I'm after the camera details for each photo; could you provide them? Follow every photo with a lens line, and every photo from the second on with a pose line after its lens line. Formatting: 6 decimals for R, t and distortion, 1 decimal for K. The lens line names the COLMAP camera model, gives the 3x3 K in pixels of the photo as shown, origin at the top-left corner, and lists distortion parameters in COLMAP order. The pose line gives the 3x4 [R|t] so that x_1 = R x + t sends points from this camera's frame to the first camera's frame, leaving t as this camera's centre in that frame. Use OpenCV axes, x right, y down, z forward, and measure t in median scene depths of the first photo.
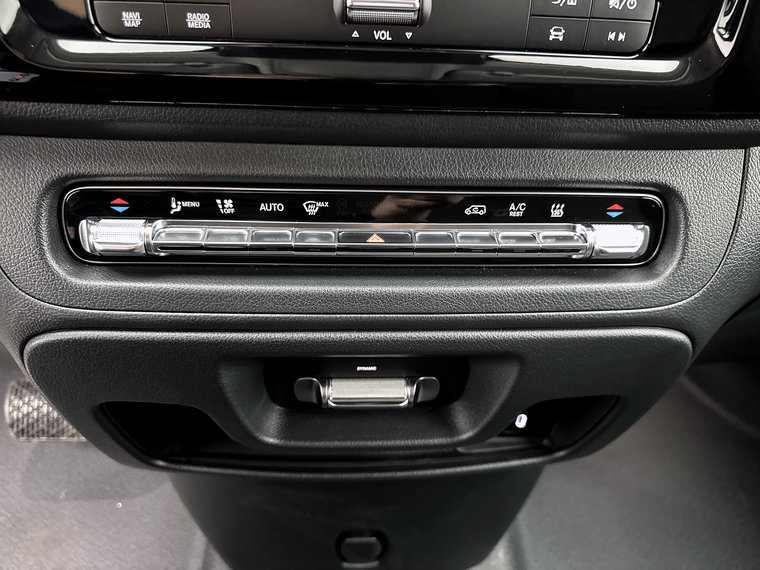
lens RADIAL K [[560.2, 0, 367.3], [0, 560.2, 283.7], [0, 0, 1]] dist [0.000565, -0.052531]
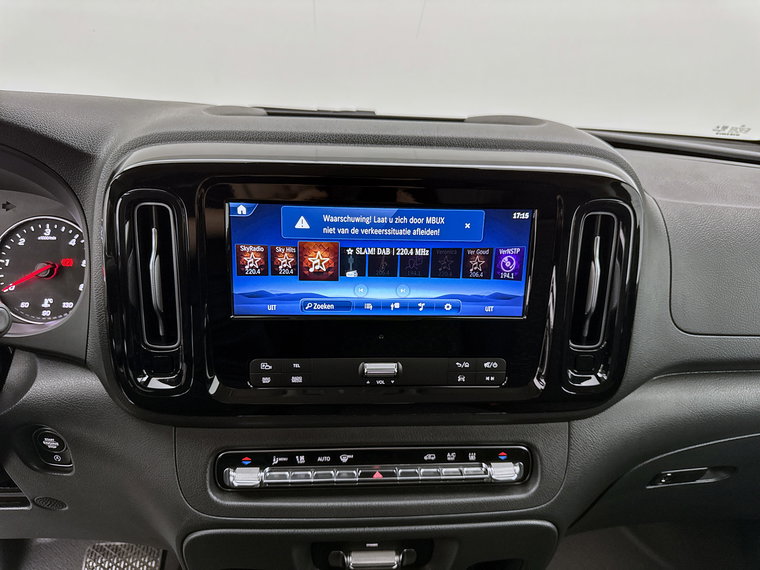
lens RADIAL K [[560.2, 0, 374.5], [0, 560.2, 264.8], [0, 0, 1]] dist [0.000565, -0.052531]
pose [[0.999627, -0.003649, 0.027081, -0.044611], [0.010630, 0.964910, -0.262365, -0.267184], [-0.025174, 0.262555, 0.964589, -1.019919]]
